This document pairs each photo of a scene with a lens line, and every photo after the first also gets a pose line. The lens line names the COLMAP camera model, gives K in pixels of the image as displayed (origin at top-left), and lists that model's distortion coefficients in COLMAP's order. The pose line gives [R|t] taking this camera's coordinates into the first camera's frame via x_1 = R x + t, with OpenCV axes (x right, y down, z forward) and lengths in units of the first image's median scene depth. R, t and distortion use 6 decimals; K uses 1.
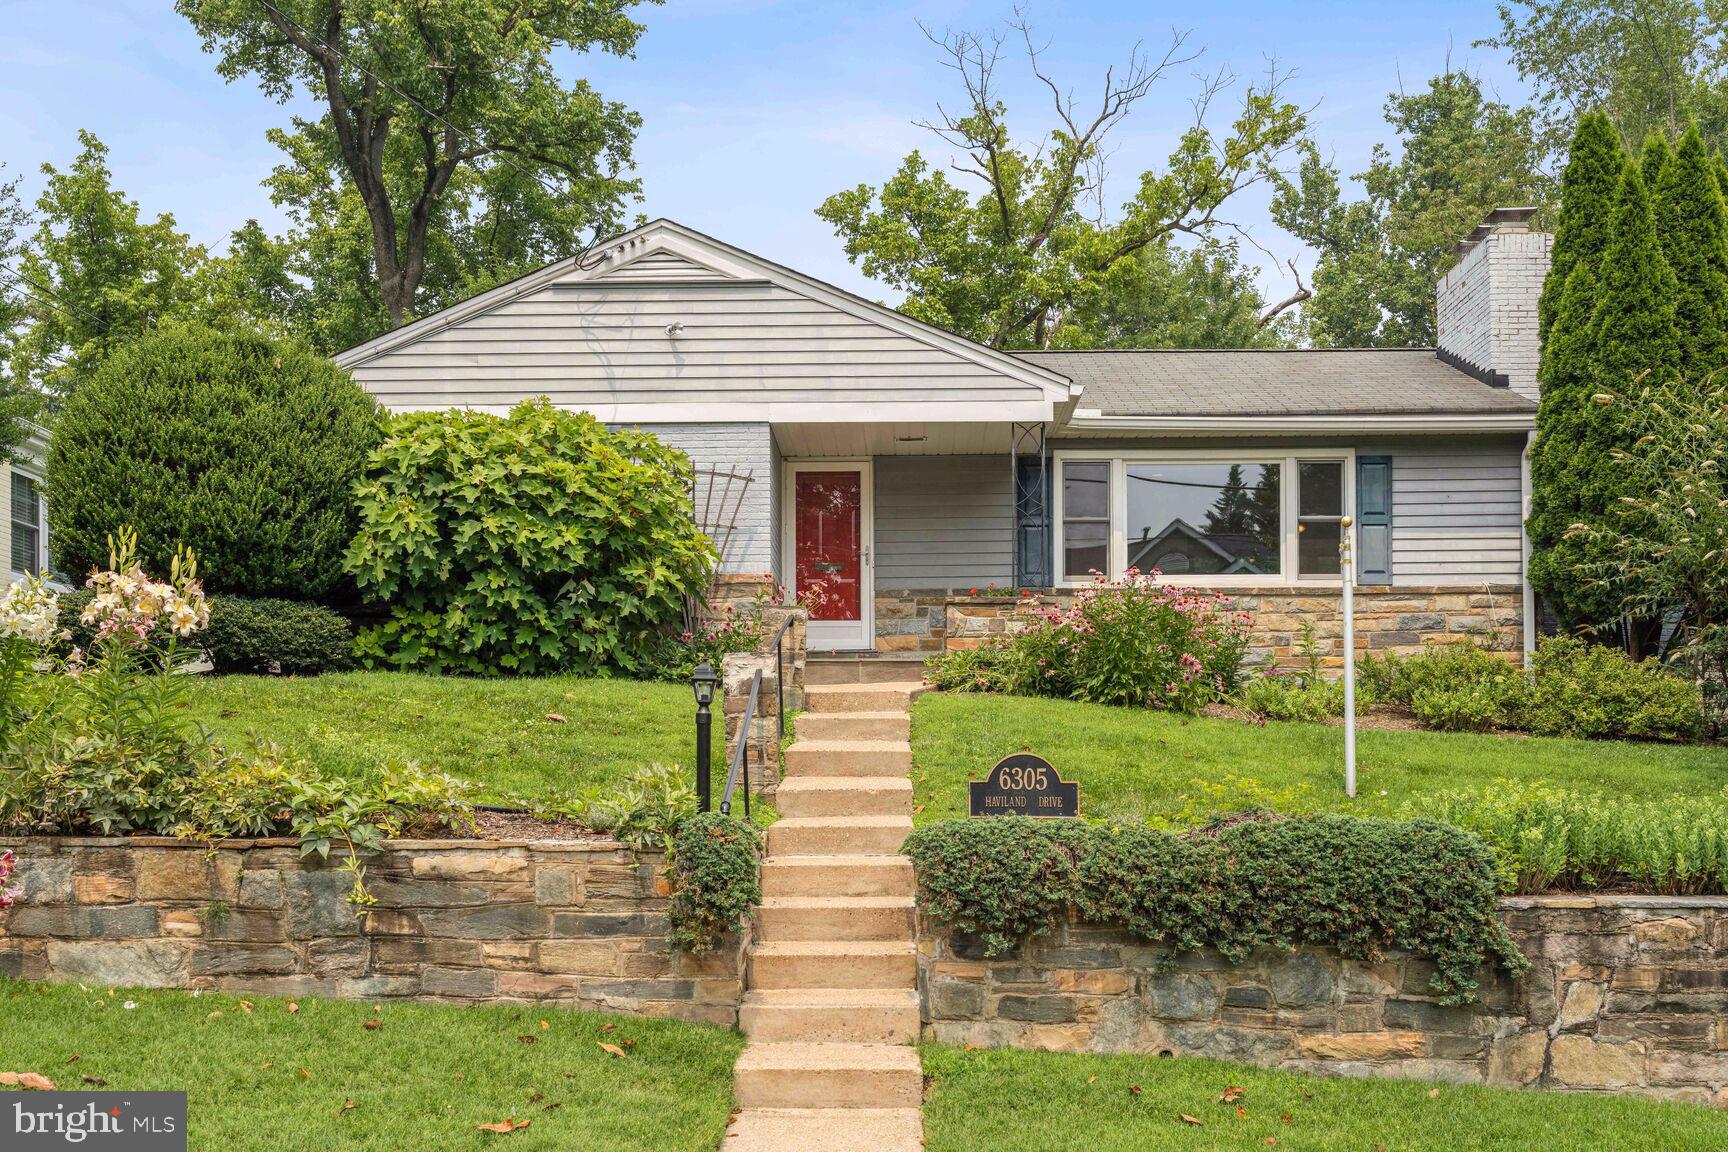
lens RADIAL K [[2256.4, 0, 864.8], [0, 2256.4, 567.9], [0, 0, 1]] dist [0.009196, 0.000000]
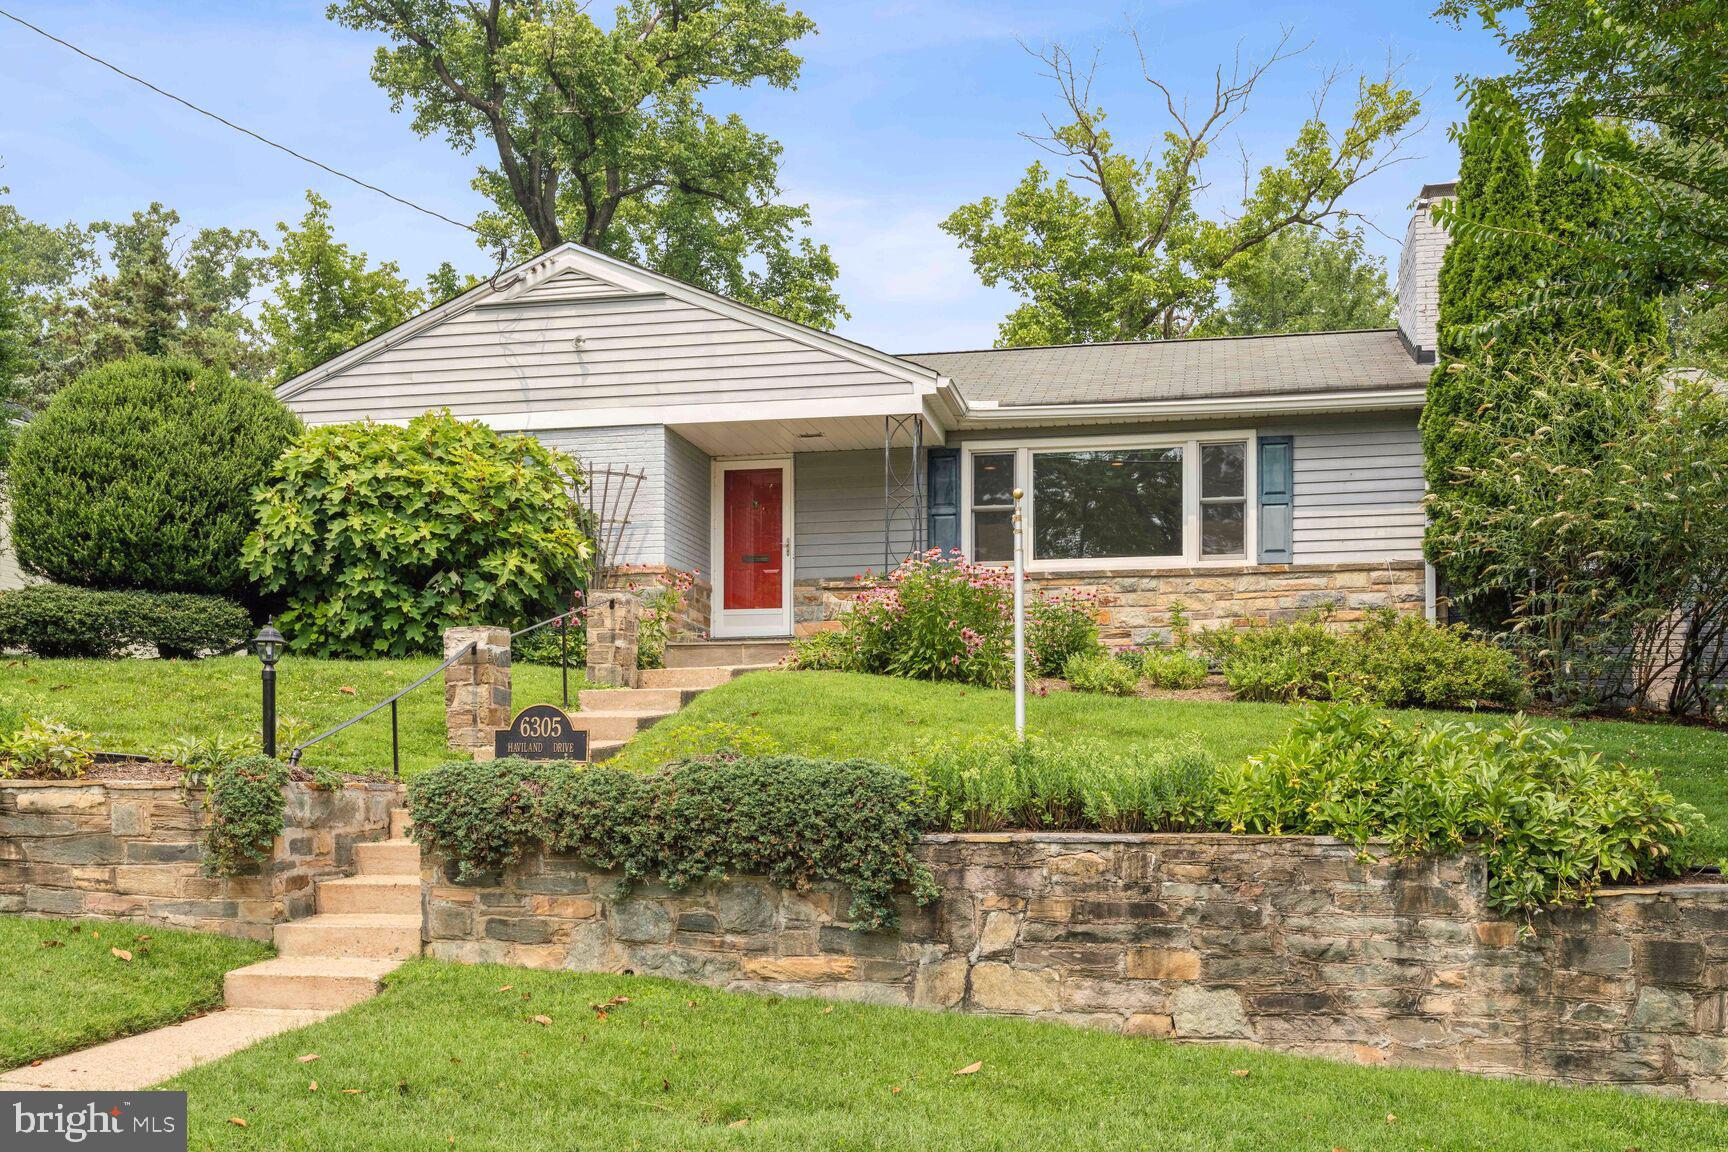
lens RADIAL K [[2256.4, 0, 863.9], [0, 2256.4, 586.4], [0, 0, 1]] dist [0.009196, 0.000000]
pose [[0.973117, -0.020508, -0.229397, 0.300391], [0.019811, 0.999789, -0.005343, 0.020911], [0.229458, 0.000654, 0.973318, -0.027162]]
